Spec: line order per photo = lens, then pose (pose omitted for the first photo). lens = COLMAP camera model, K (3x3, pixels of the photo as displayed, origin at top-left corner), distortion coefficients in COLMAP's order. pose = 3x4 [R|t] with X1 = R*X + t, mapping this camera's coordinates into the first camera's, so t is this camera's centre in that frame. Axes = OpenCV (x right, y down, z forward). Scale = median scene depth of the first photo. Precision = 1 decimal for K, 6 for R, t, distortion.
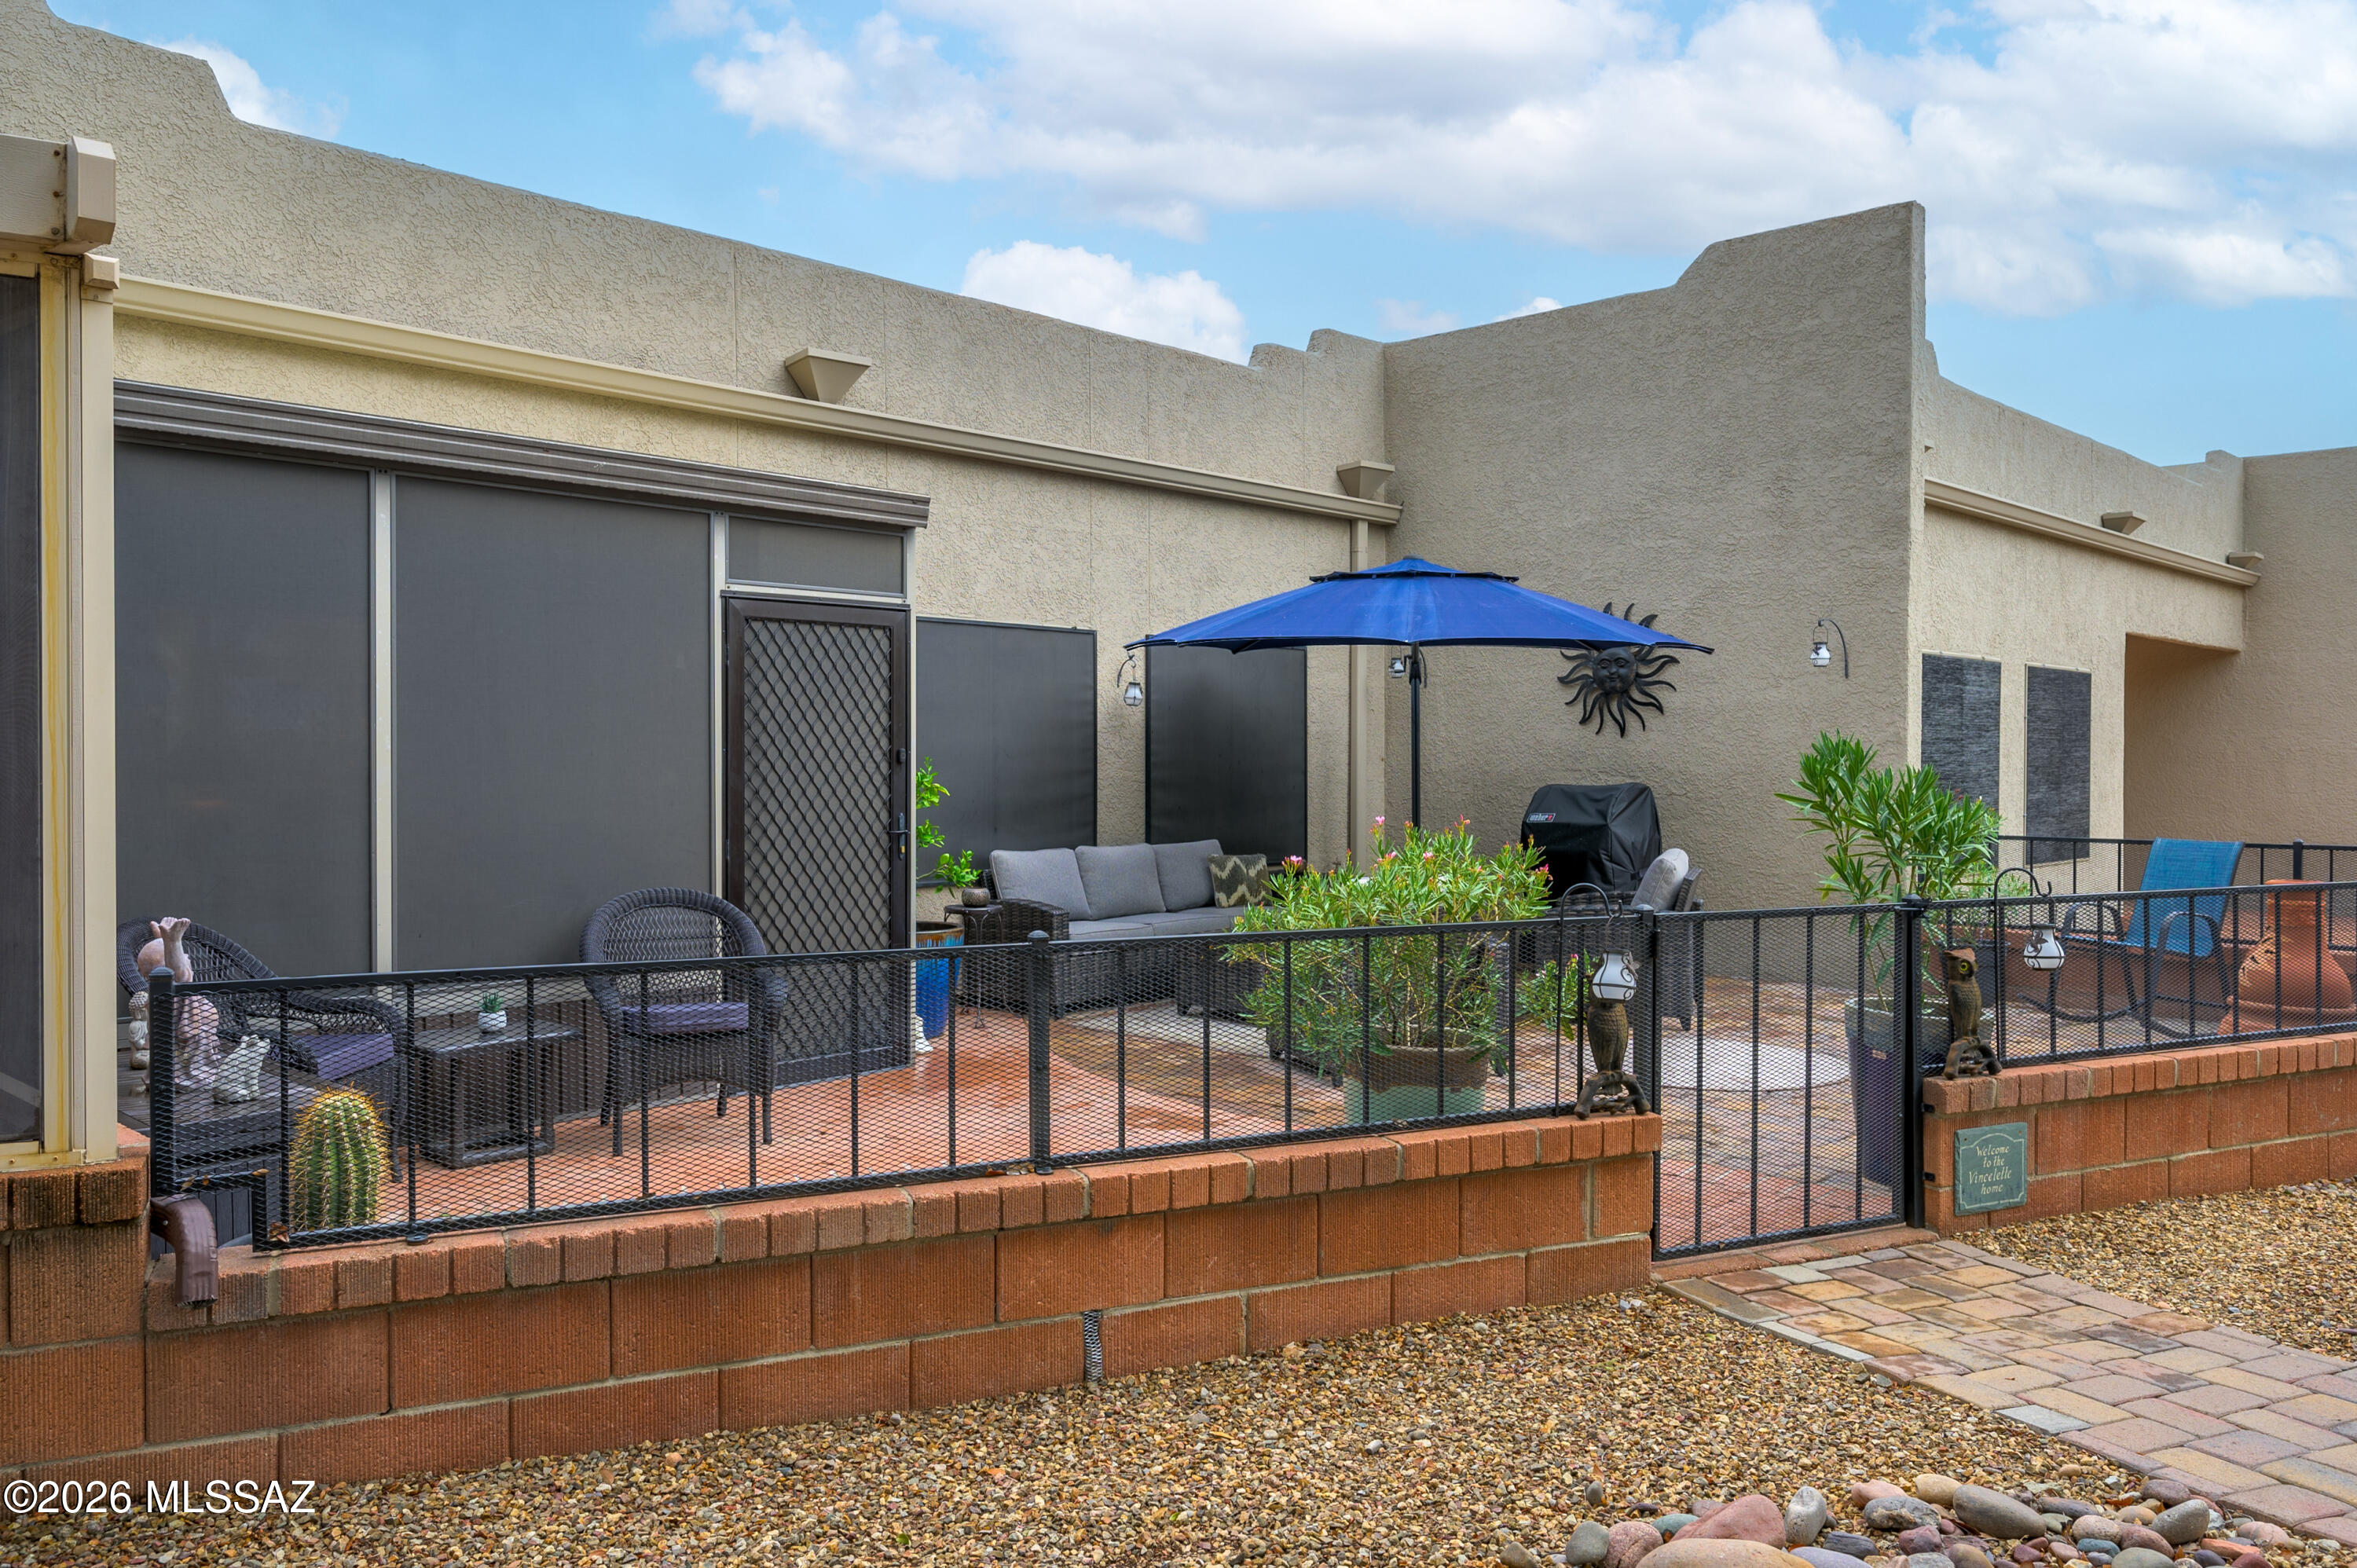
lens RADIAL K [[1725.7, 0, 1178.5], [0, 1725.7, 784.0], [0, 0, 1]] dist [-0.002763, 0.002757]
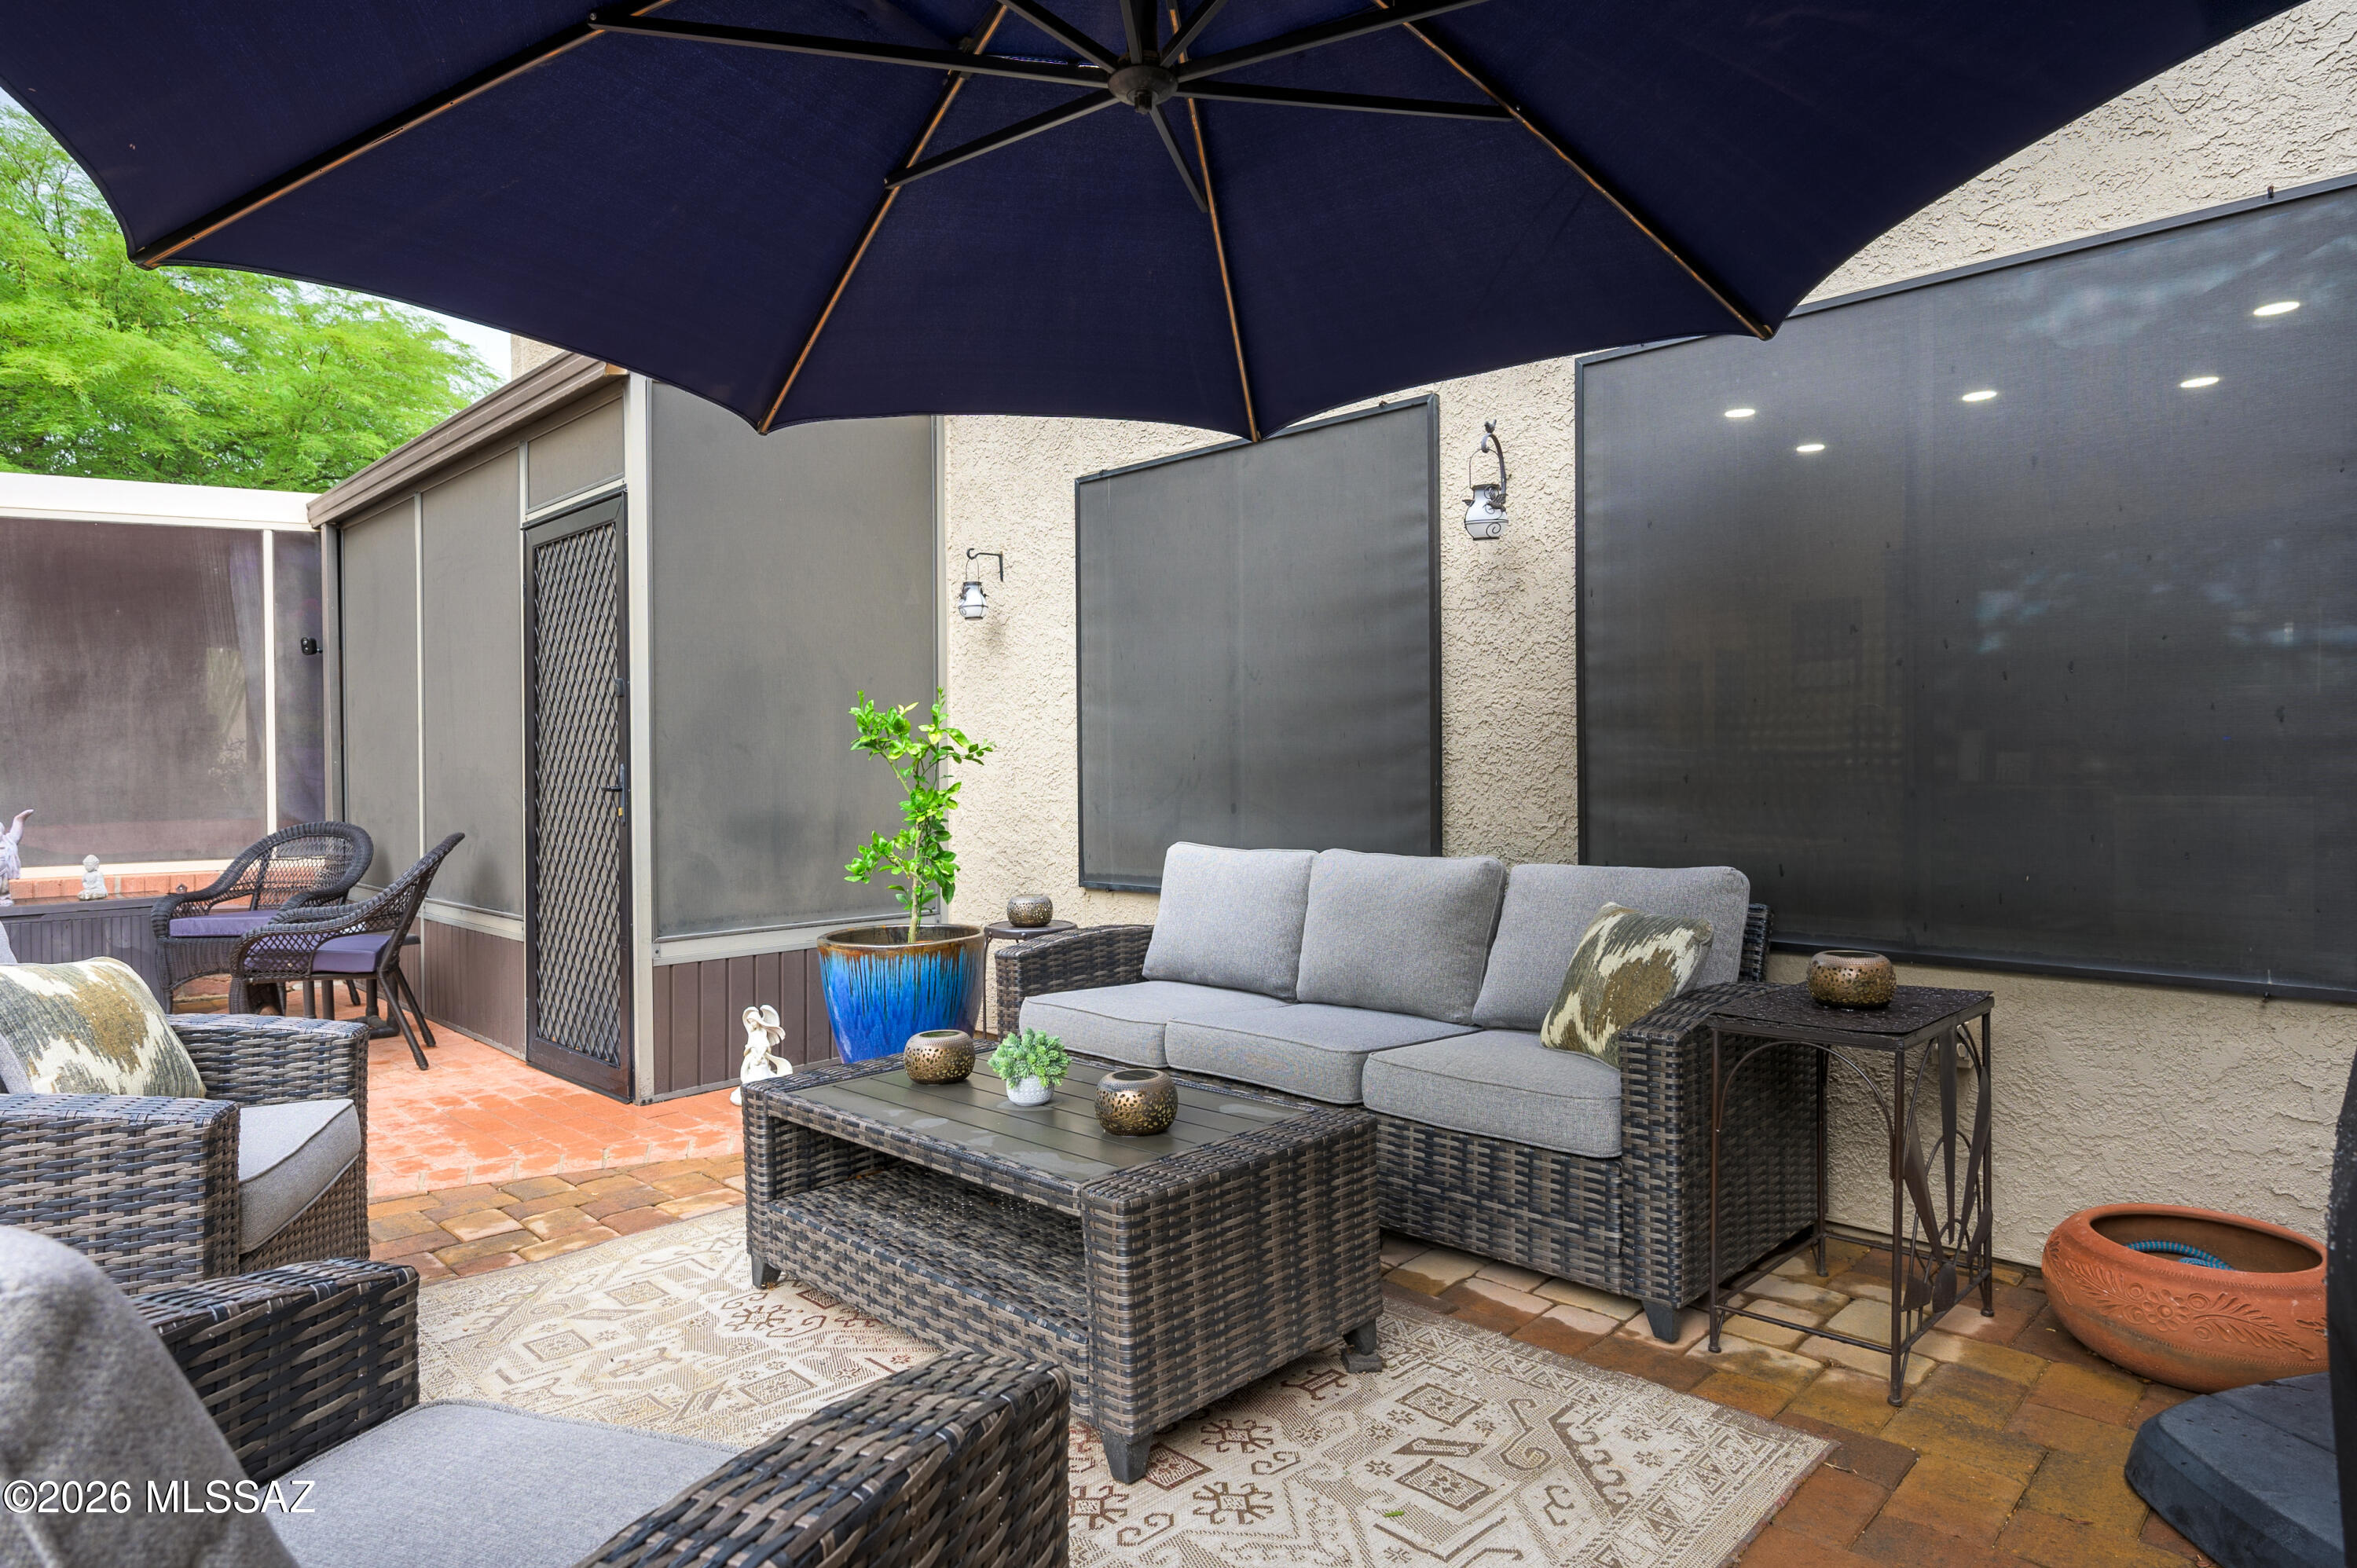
lens RADIAL K [[1323.0, 0, 1178.5], [0, 1323.0, 784.0], [0, 0, 1]] dist [0.002186, 0.000904]
pose [[-0.007588, 0.011024, -0.999910, 0.424020], [-0.005134, 0.999926, 0.011064, 0.017829], [0.999958, 0.005218, -0.007531, 1.270661]]
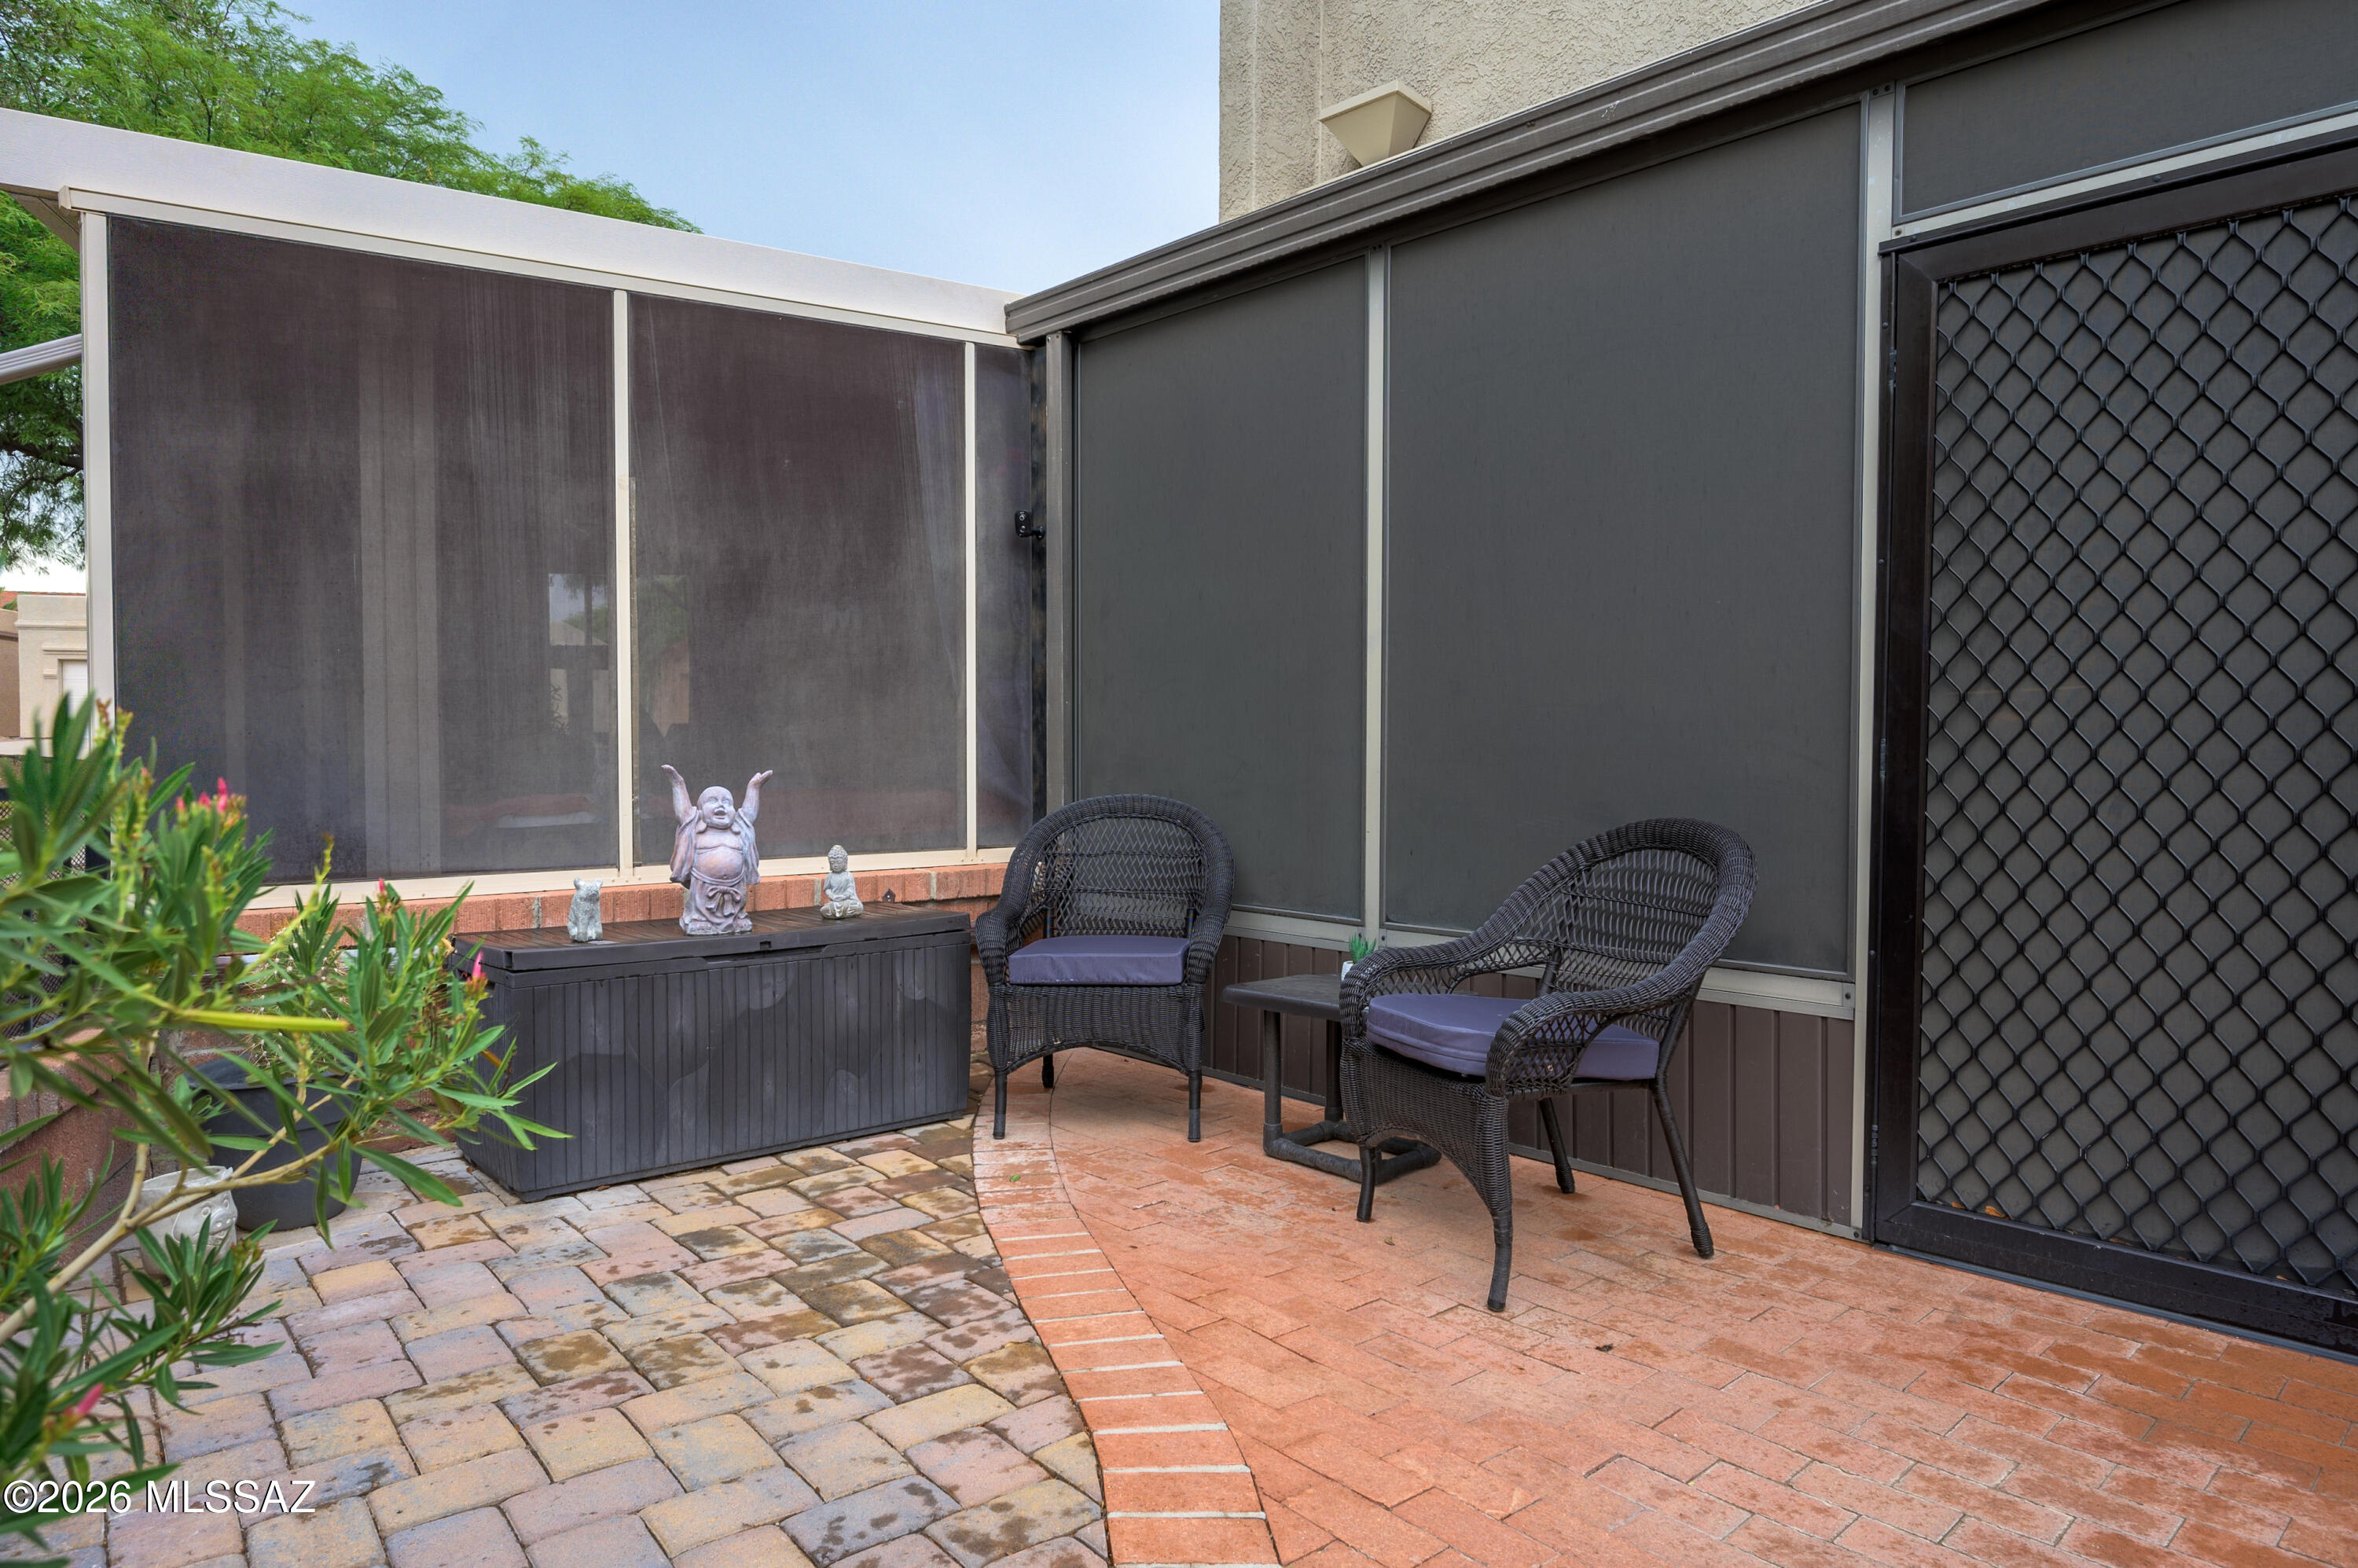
lens RADIAL K [[1451.4, 0, 1179.0], [0, 1451.4, 784.0], [0, 0, 1]] dist [-0.004956, -0.001073]
pose [[-0.052188, 0.026430, -0.998287, 0.160060], [-0.014633, 0.999522, 0.027228, 0.033948], [0.998530, 0.016029, -0.051776, 0.762879]]
